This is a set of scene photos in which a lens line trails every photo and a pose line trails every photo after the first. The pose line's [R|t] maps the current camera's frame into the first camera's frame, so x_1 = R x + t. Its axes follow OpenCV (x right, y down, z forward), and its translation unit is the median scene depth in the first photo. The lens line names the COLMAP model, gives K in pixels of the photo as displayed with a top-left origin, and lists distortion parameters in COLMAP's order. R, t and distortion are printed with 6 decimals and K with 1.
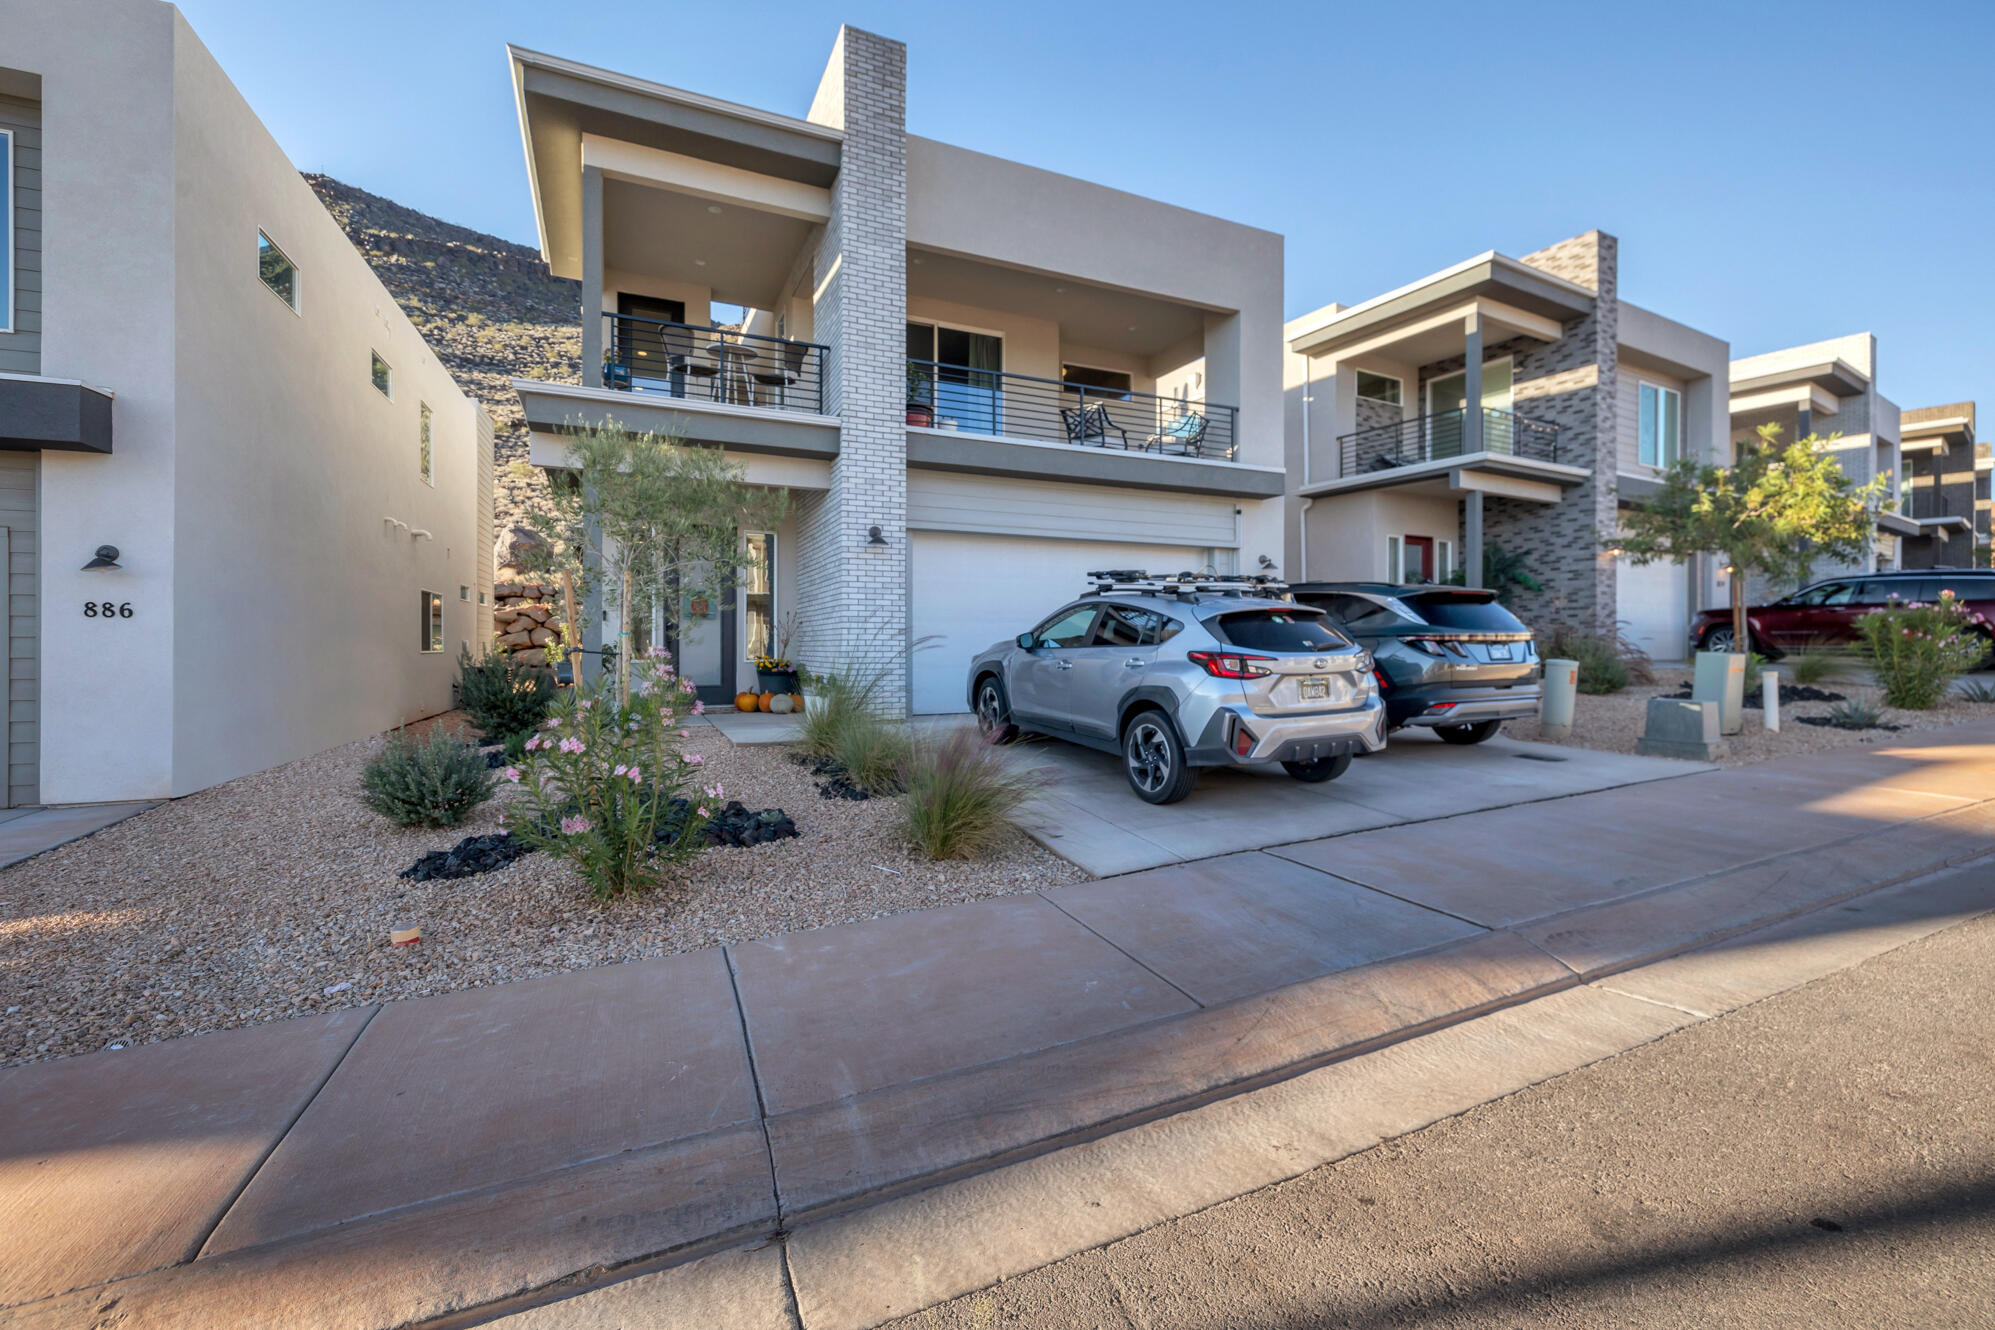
lens RADIAL K [[868.7, 0, 981.3], [0, 868.7, 659.2], [0, 0, 1]] dist [0.007746, -0.002415]
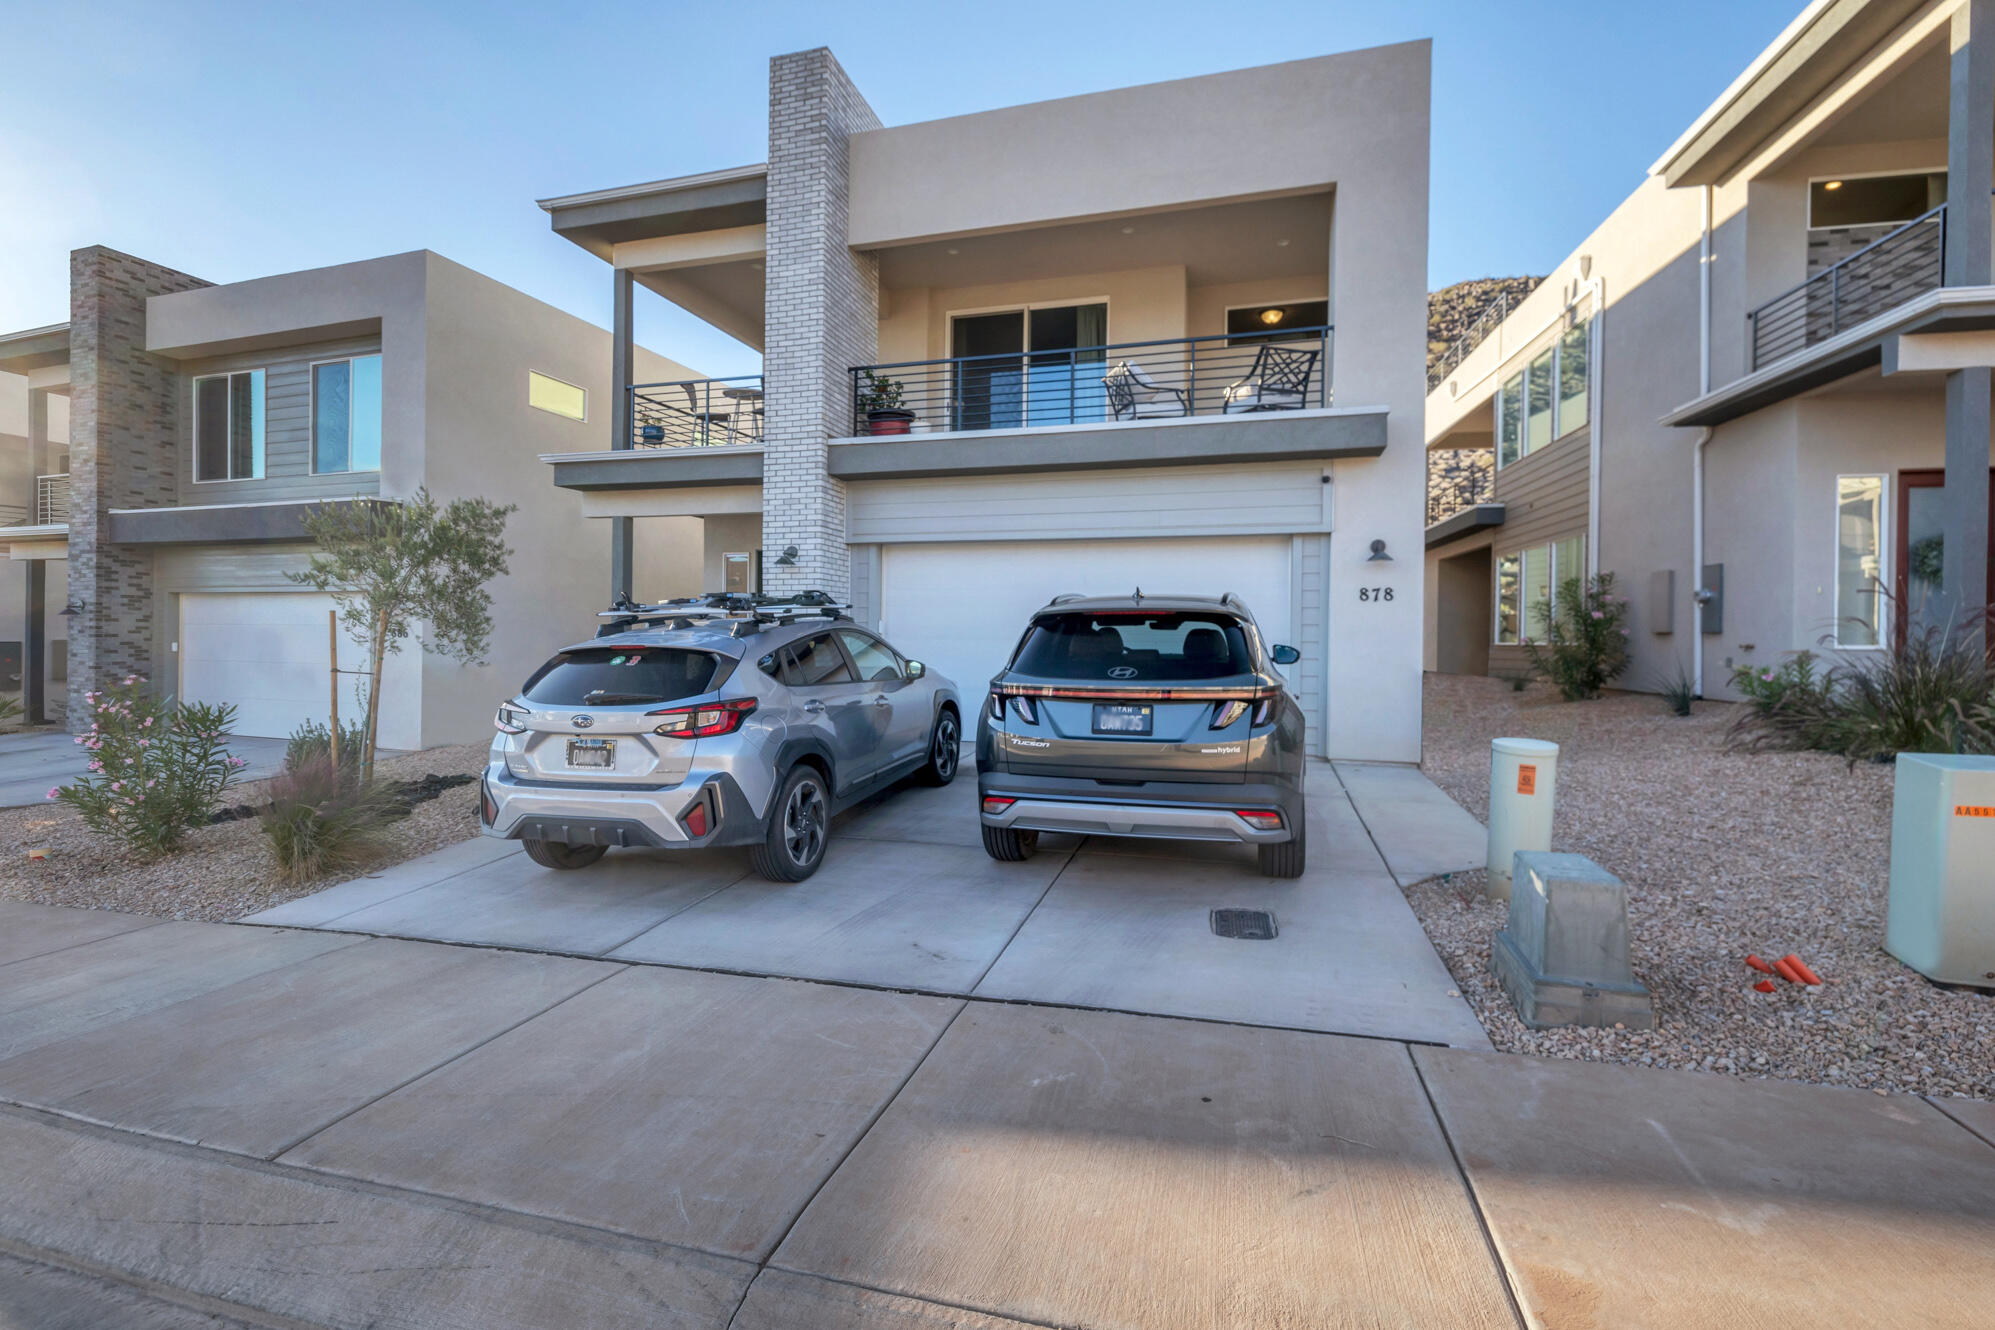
lens RADIAL K [[868.7, 0, 989.5], [0, 868.7, 652.9], [0, 0, 1]] dist [0.007746, -0.002415]
pose [[0.744185, 0.019055, -0.667702, 0.550313], [-0.022286, 0.999745, 0.003692, -0.031053], [0.667602, 0.012133, 0.744420, 0.317635]]
